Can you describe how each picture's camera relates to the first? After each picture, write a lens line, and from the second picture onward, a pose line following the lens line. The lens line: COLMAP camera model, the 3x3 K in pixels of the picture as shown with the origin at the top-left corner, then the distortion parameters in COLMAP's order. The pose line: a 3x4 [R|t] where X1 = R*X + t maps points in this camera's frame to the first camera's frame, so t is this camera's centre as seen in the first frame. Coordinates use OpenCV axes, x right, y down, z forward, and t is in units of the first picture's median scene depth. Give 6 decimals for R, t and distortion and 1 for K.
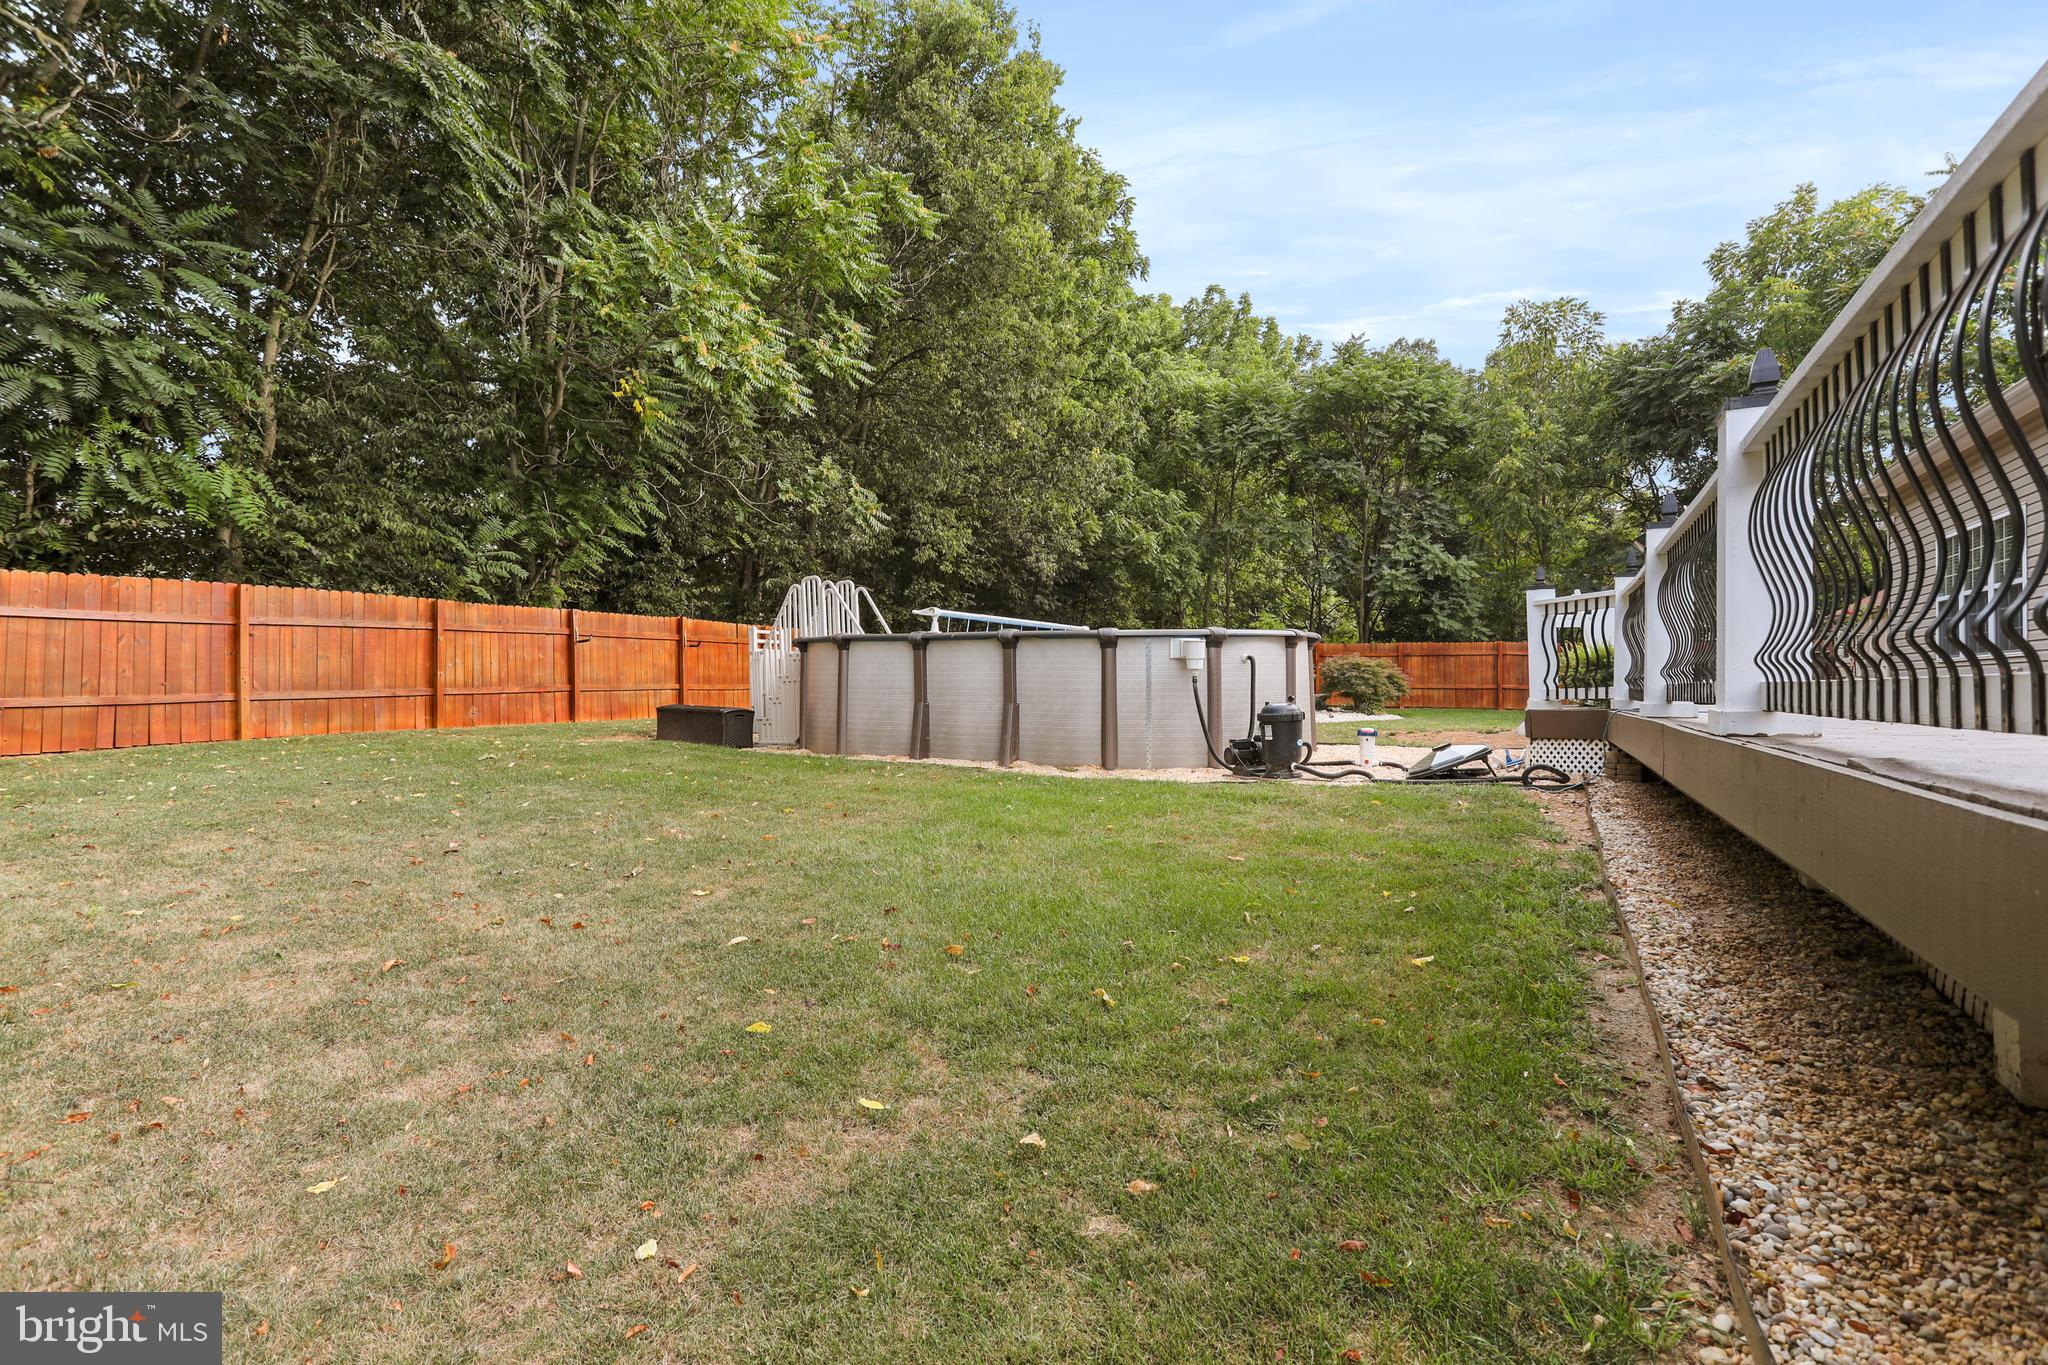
lens RADIAL K [[978.2, 0, 1094.1], [0, 978.2, 634.7], [0, 0, 1]] dist [-0.015791, 0.004425]
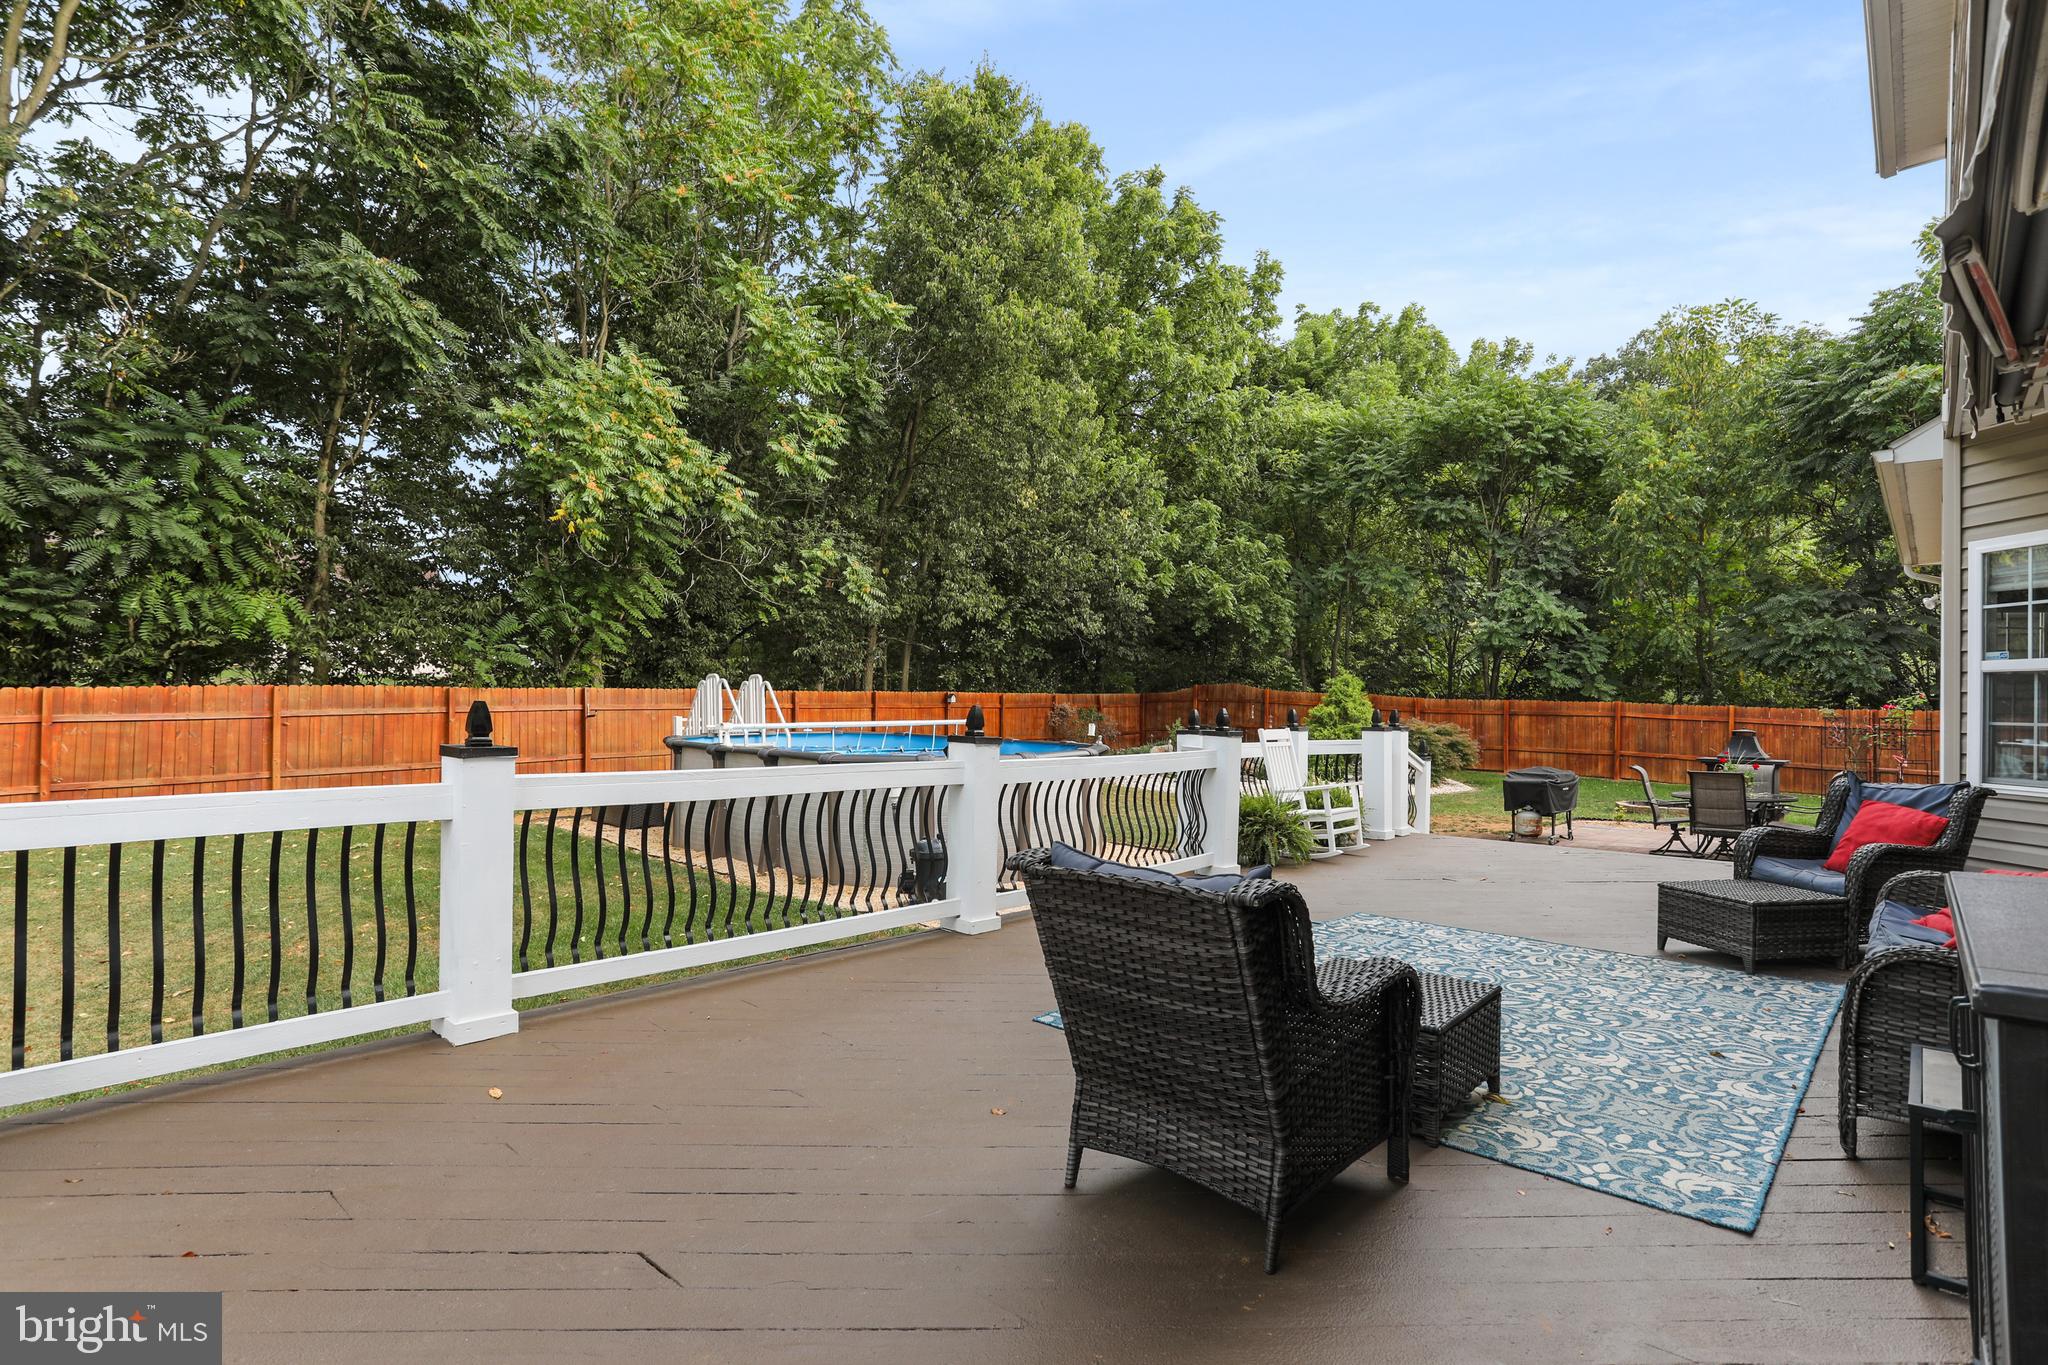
lens RADIAL K [[978.2, 0, 1015.6], [0, 978.2, 685.7], [0, 0, 1]] dist [-0.015791, 0.004425]
pose [[0.963977, 0.009437, -0.265819, 0.140434], [-0.003653, 0.999746, 0.022242, -0.029405], [0.265962, -0.020469, 0.963766, 0.007564]]
